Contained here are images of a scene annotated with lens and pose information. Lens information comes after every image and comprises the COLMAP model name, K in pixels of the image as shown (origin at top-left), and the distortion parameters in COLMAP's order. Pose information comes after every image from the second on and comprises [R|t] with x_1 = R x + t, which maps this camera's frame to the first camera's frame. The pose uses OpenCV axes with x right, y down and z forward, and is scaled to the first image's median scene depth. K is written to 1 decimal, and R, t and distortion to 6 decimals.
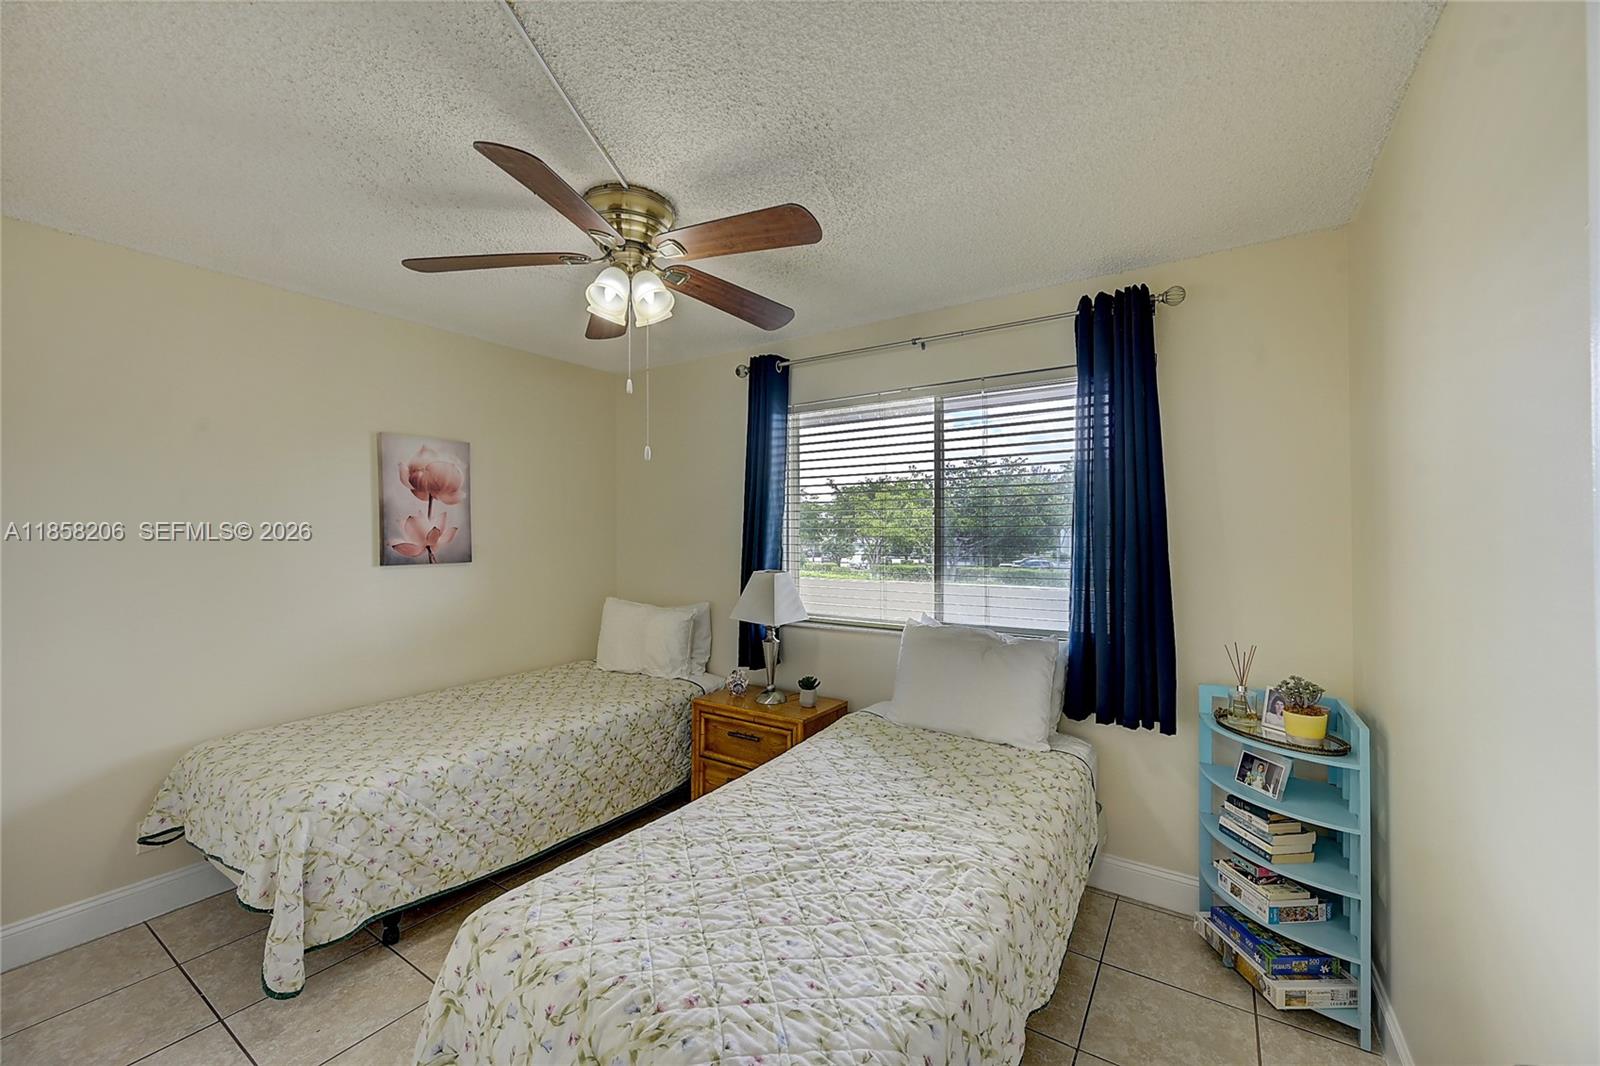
lens RADIAL K [[629.7, 0, 804.3], [0, 629.7, 534.9], [0, 0, 1]] dist [-0.001400, 0.001333]
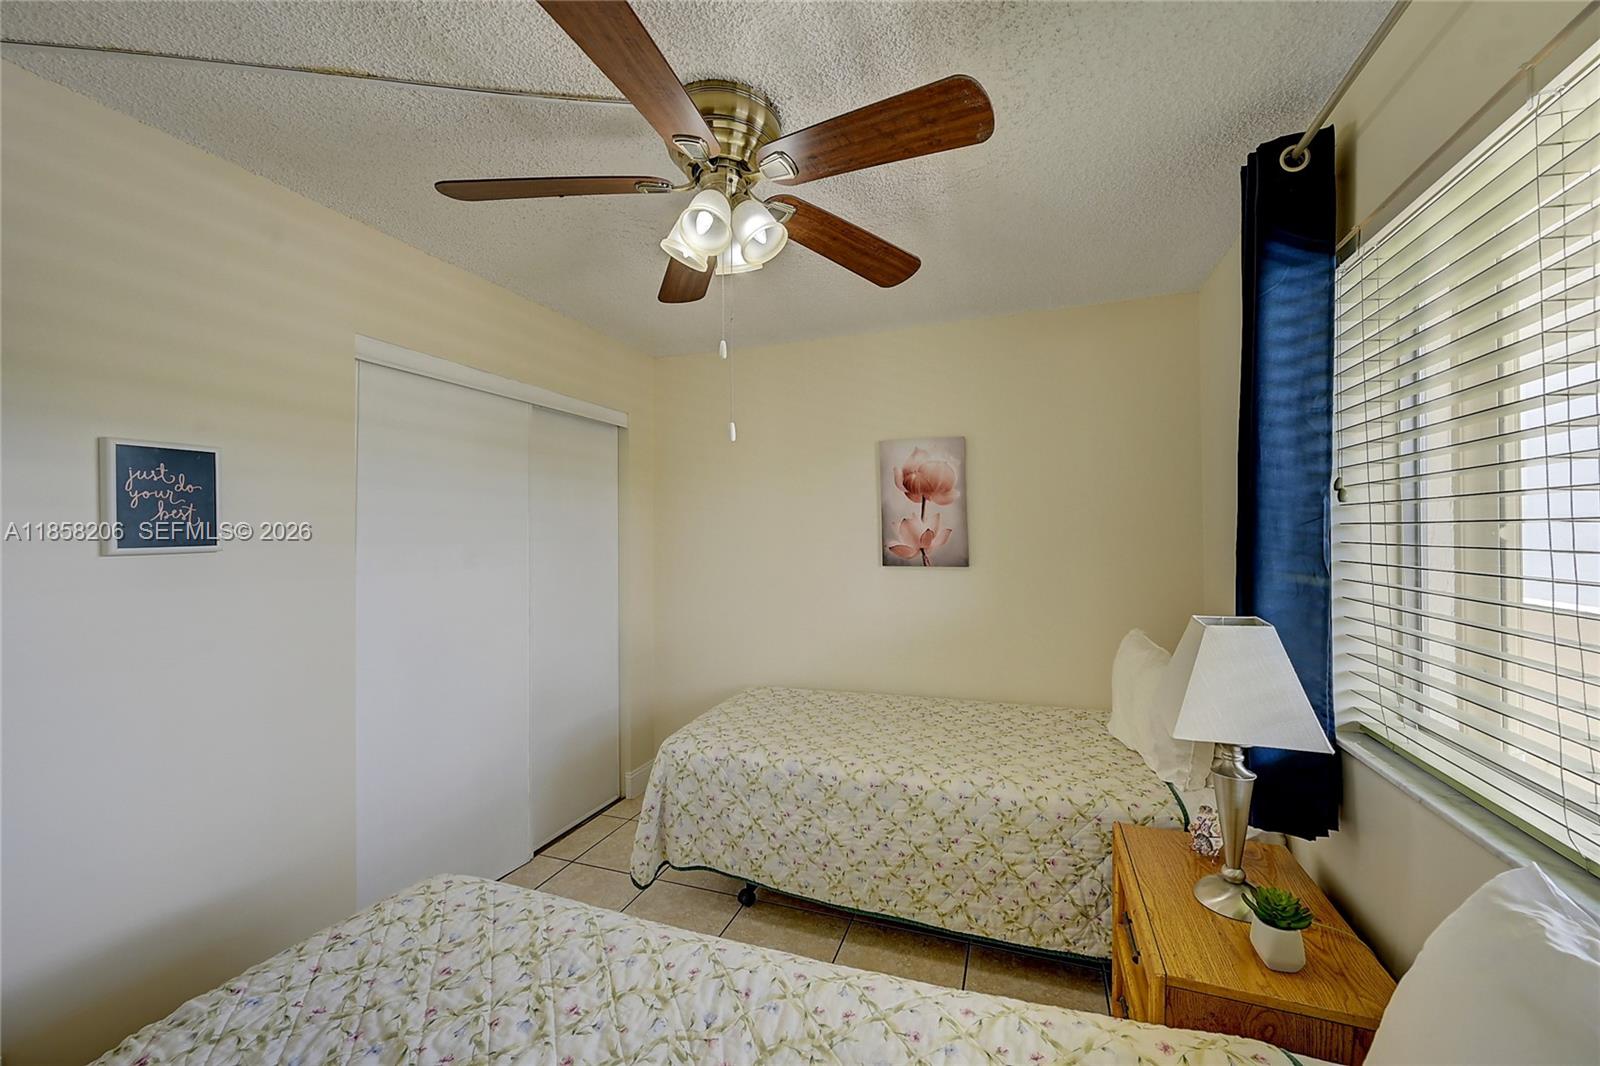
lens RADIAL K [[629.7, 0, 804.7], [0, 629.7, 533.7], [0, 0, 1]] dist [-0.001400, 0.001333]
pose [[0.233654, -0.000097, -0.972320, 0.342975], [0.004659, 0.999989, 0.001020, -0.007916], [0.972309, -0.004768, 0.233652, 0.632976]]
